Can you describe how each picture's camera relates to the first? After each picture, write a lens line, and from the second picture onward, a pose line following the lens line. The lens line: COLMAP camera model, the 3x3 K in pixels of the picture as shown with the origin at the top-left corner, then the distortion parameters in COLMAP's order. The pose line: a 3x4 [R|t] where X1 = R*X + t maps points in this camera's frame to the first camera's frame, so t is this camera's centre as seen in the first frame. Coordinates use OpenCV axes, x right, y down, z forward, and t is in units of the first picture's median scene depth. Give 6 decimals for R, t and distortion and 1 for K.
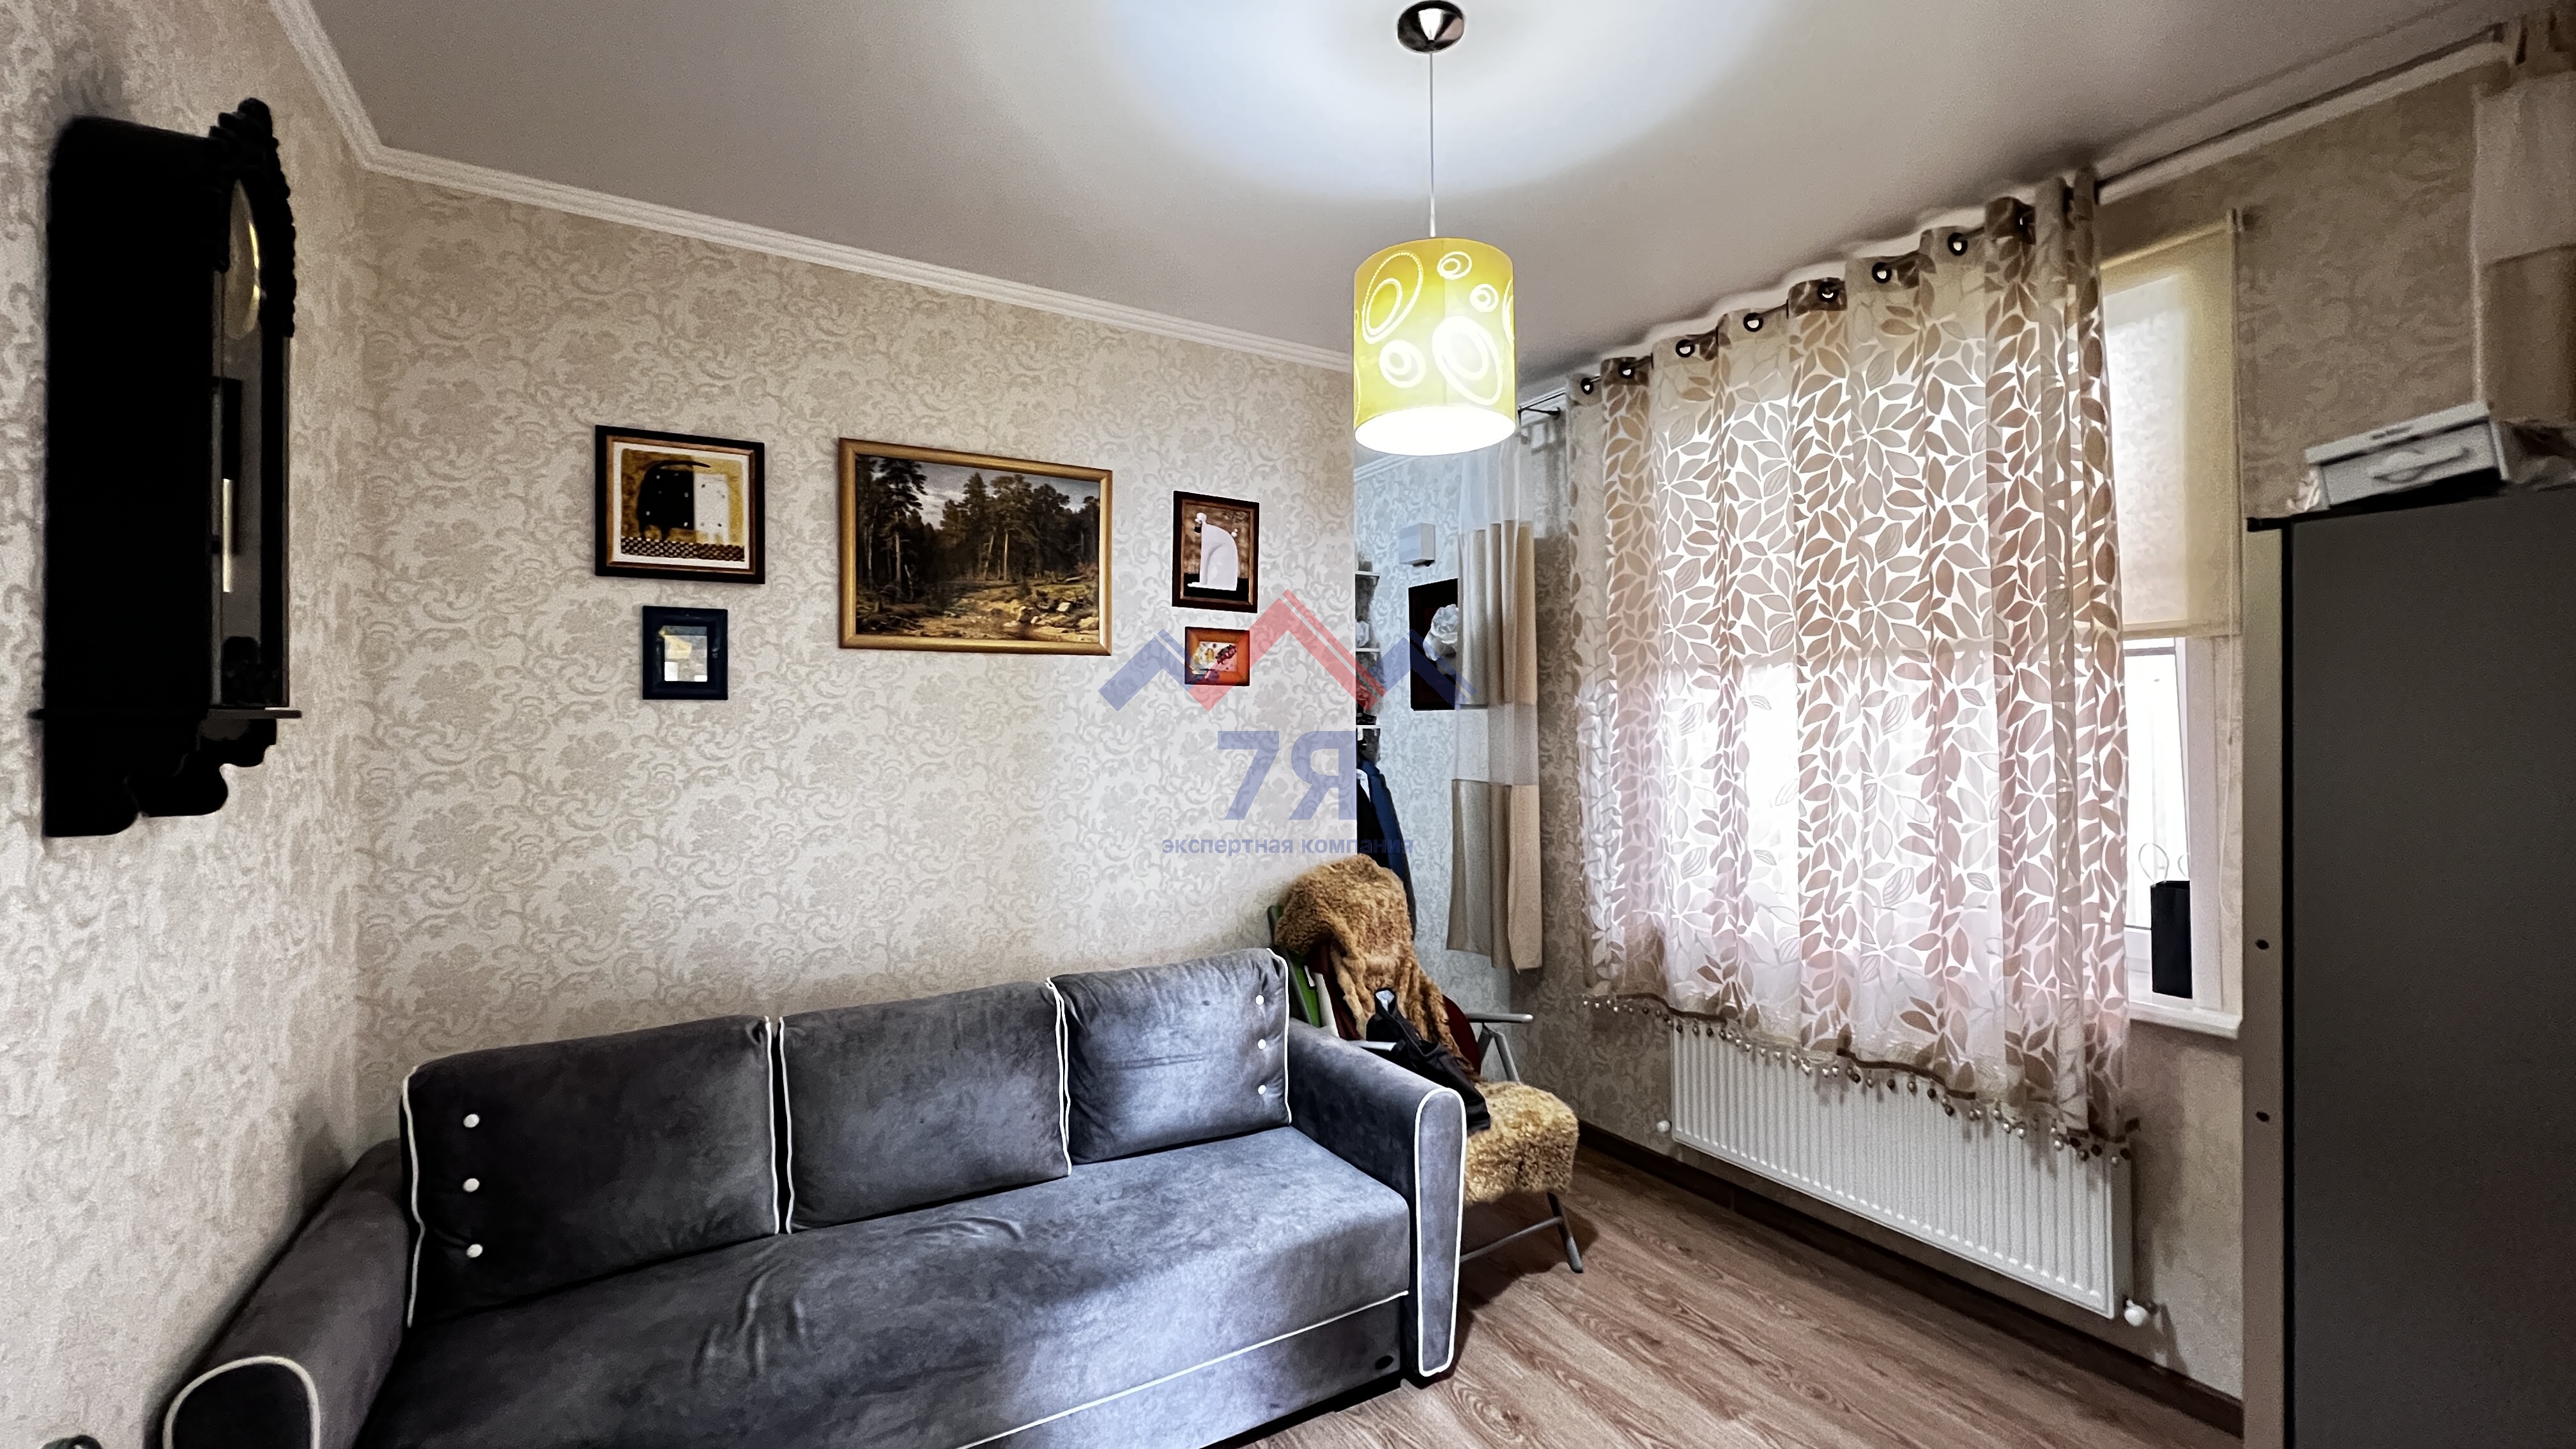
lens RADIAL K [[1029.2, 0, 1286.1], [0, 1029.2, 721.0], [0, 0, 1]] dist [0.001838, 0.000321]
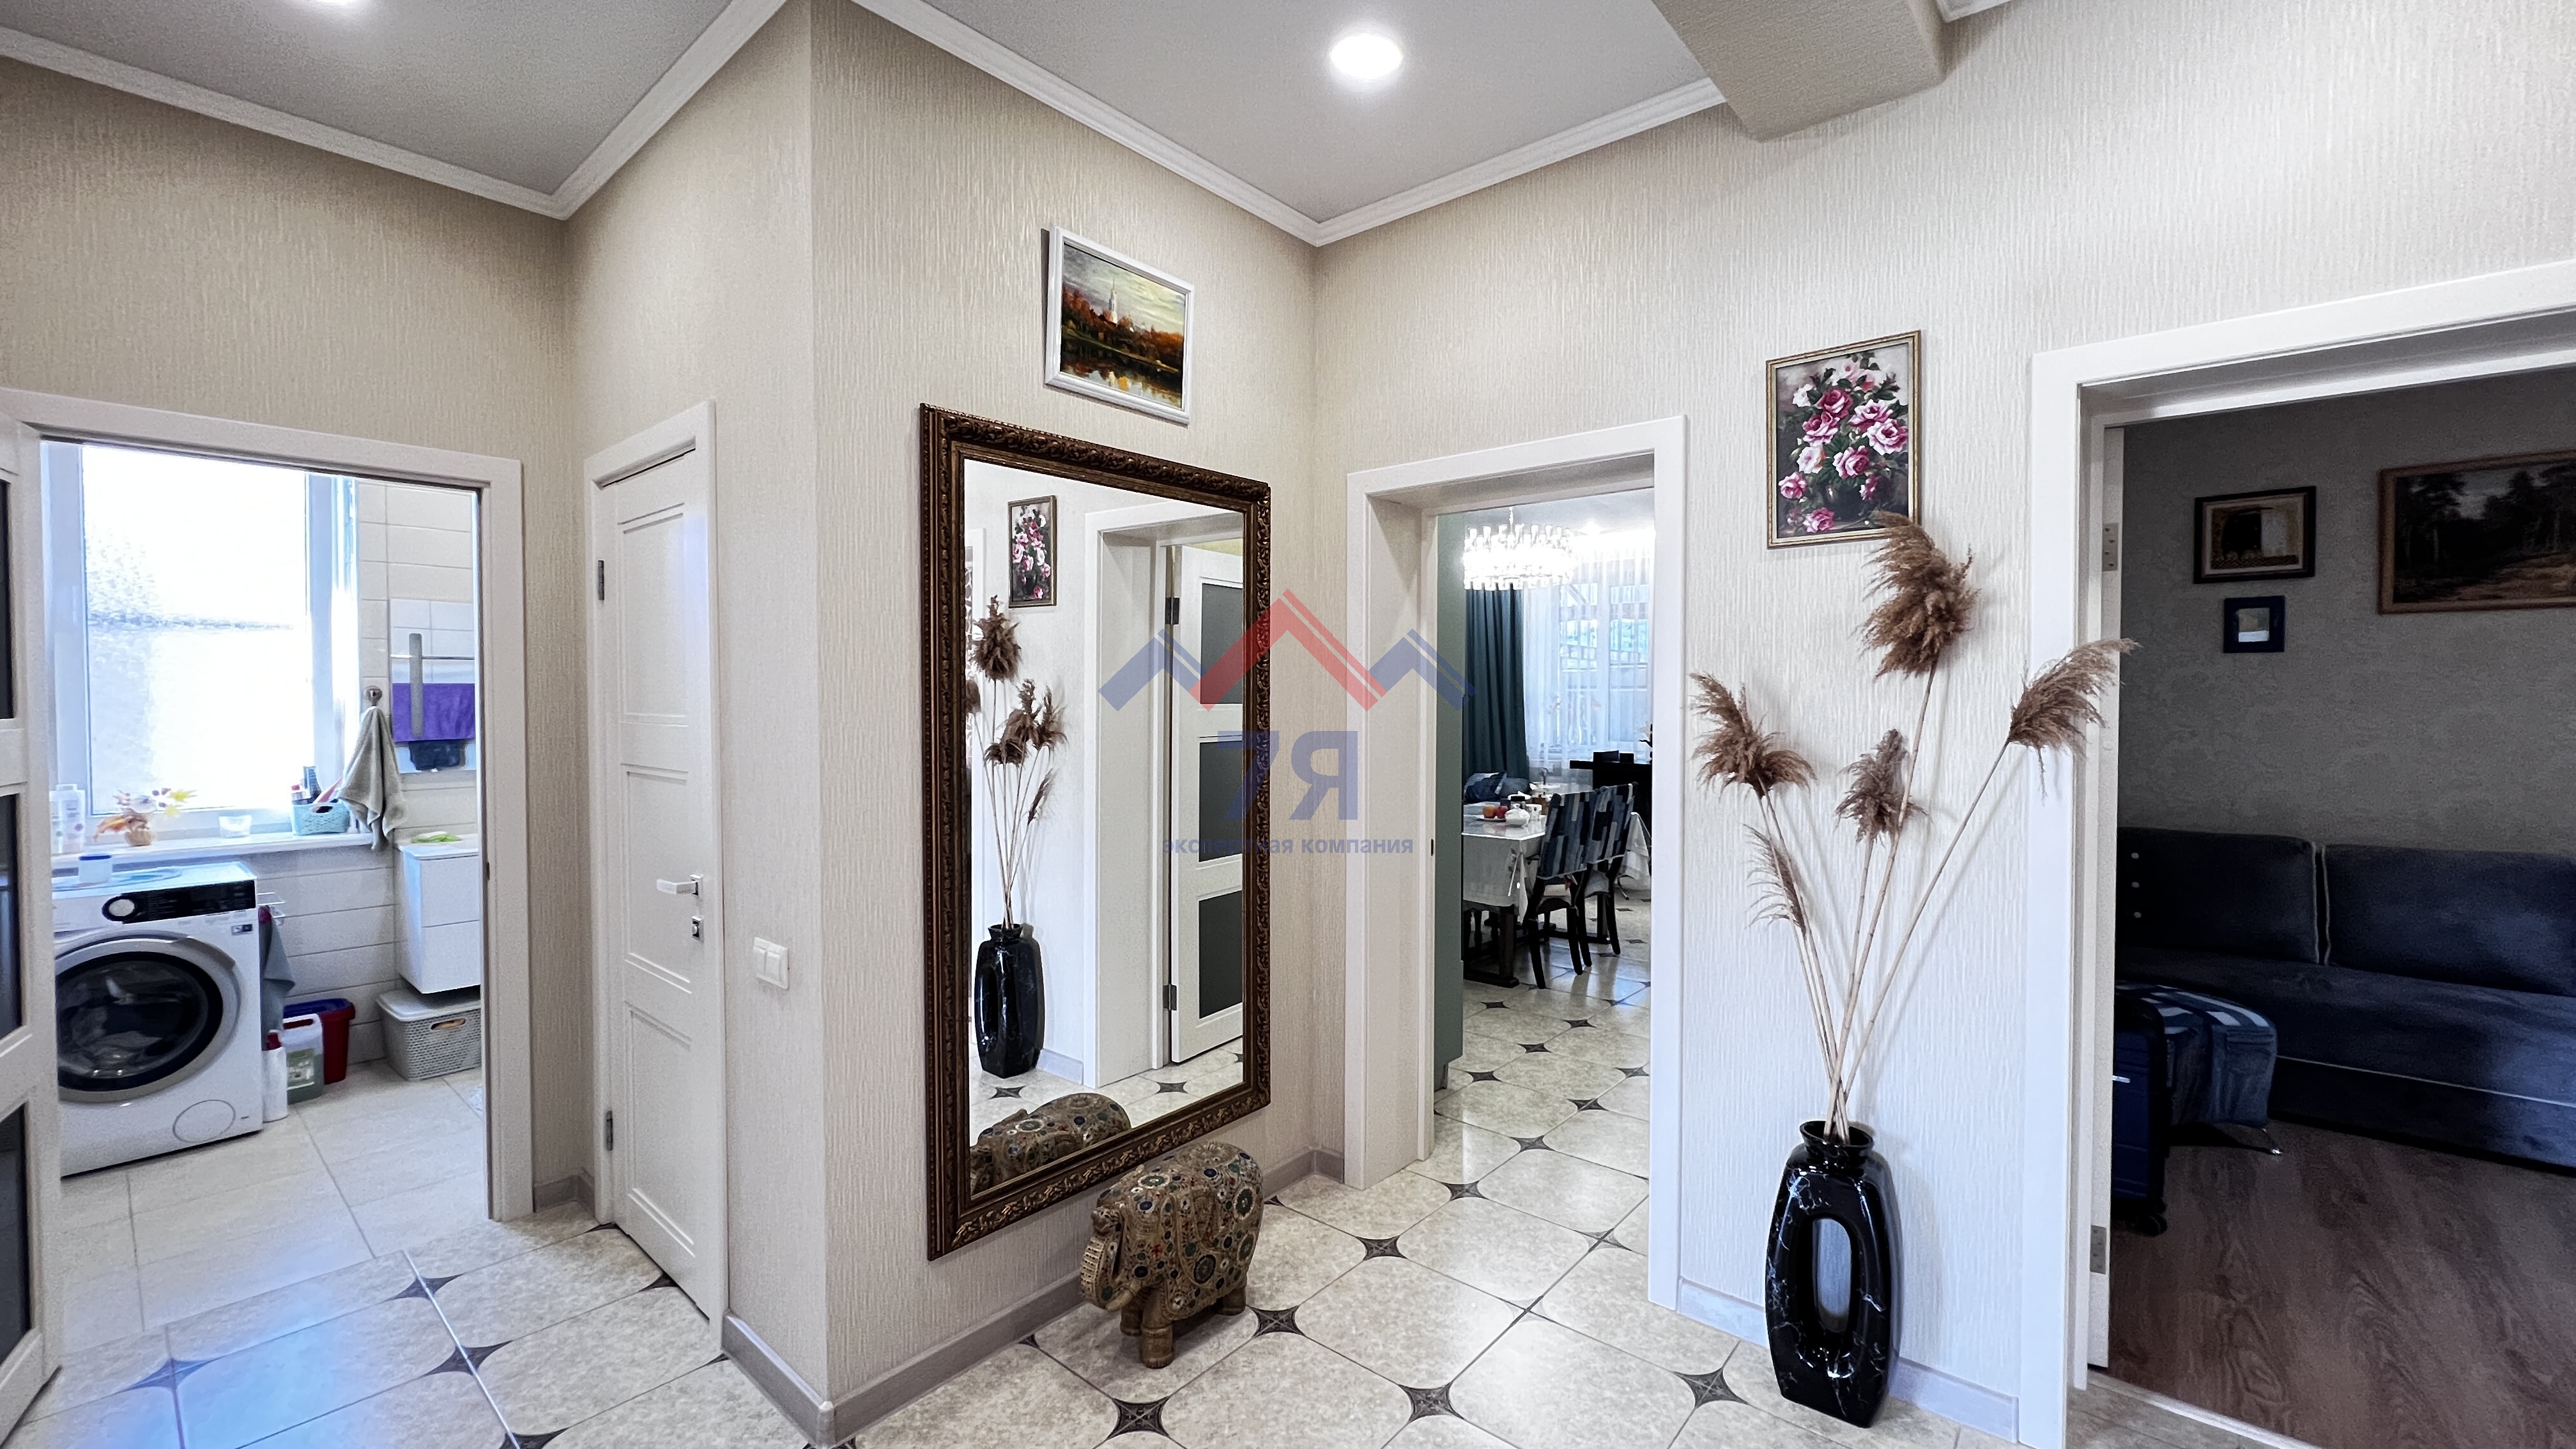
lens RADIAL K [[1029.2, 0, 1295.6], [0, 1029.2, 709.8], [0, 0, 1]] dist [0.001838, 0.000321]
pose [[0.322080, 0.019647, -0.946508, 0.488245], [0.005614, 0.999727, 0.022662, 0.025138], [0.946696, -0.012613, 0.321882, -0.984471]]
